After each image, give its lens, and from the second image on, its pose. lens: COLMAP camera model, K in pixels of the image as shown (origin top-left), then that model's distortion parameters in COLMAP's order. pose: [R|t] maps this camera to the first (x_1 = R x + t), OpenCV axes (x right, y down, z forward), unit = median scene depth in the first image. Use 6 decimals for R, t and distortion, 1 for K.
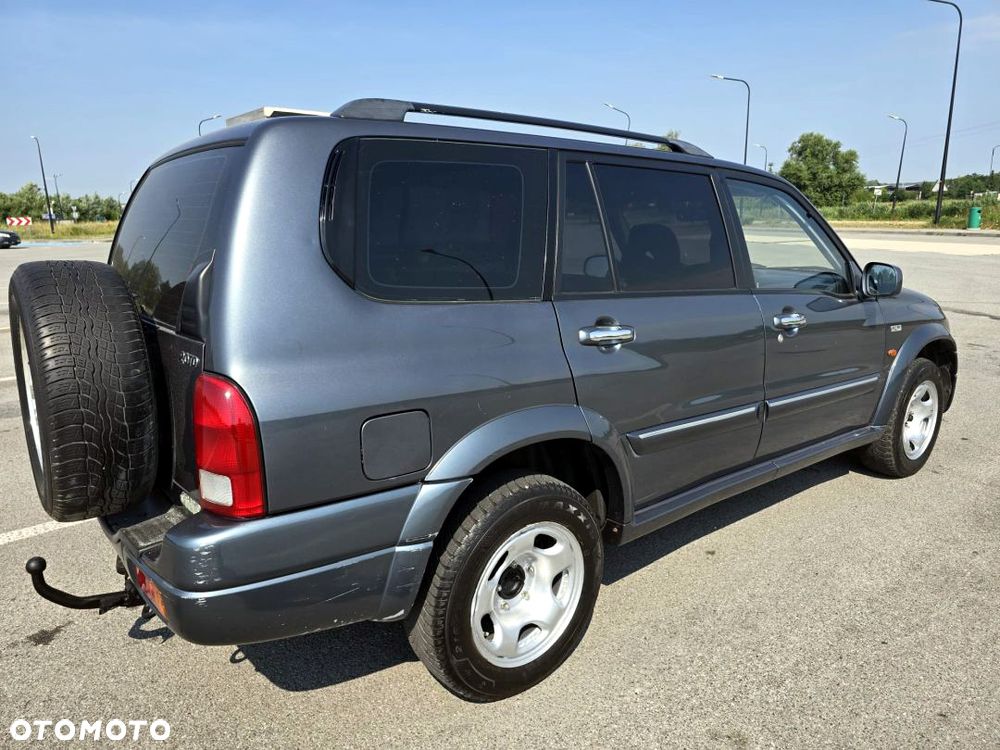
lens RADIAL K [[685.9, 0, 503.4], [0, 685.9, 381.8], [0, 0, 1]] dist [0.057913, -0.056848]
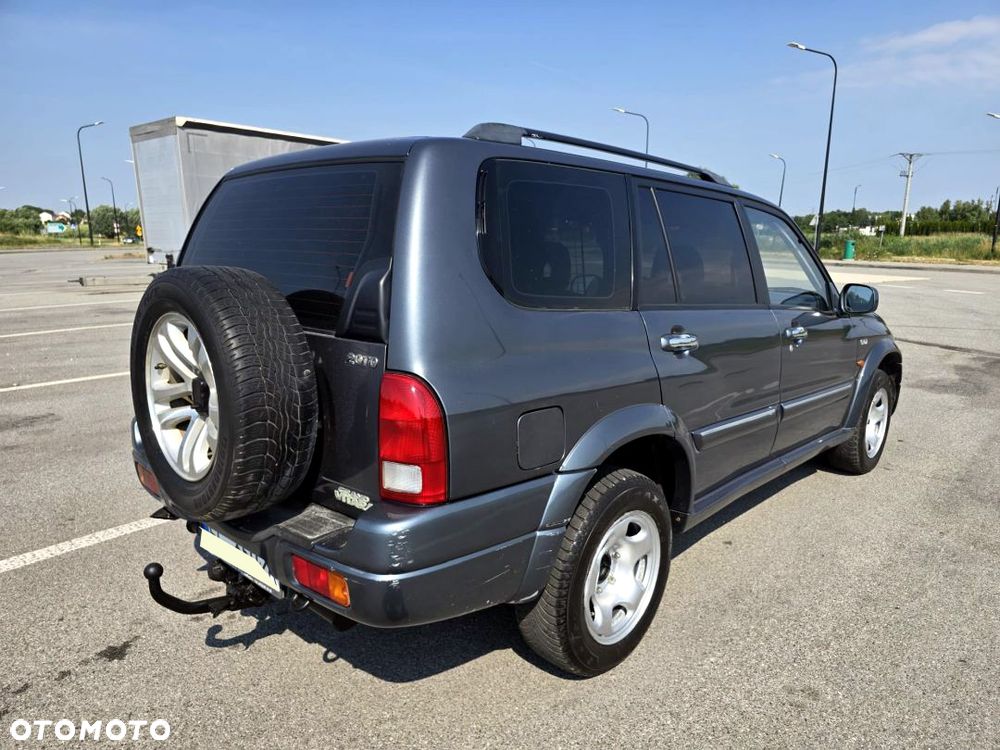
lens RADIAL K [[685.9, 0, 515.8], [0, 685.9, 393.8], [0, 0, 1]] dist [0.057913, -0.056848]
pose [[0.988232, -0.010481, 0.152601, -0.282288], [0.012744, 0.999823, -0.013854, 0.027605], [-0.152428, 0.015636, 0.988191, -0.062662]]
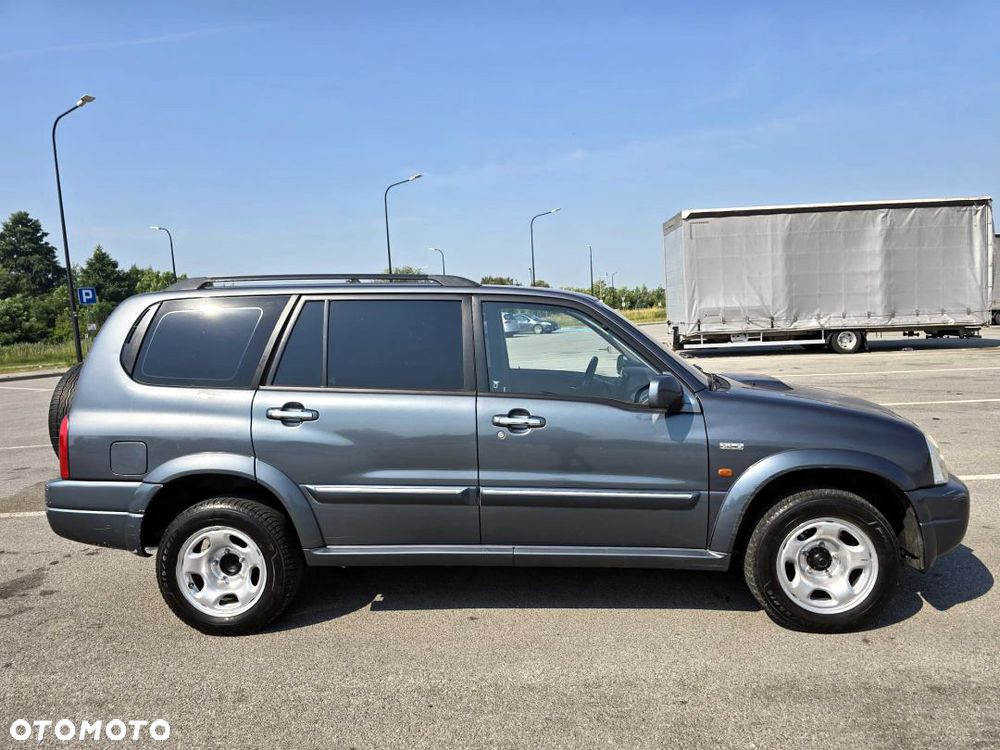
lens RADIAL K [[685.9, 0, 494.1], [0, 685.9, 373.3], [0, 0, 1]] dist [0.057913, -0.056848]
pose [[0.729877, 0.041539, -0.682315, 1.516833], [-0.127844, 0.988835, -0.076557, -0.098795], [0.671517, 0.143107, 0.727038, 0.186193]]
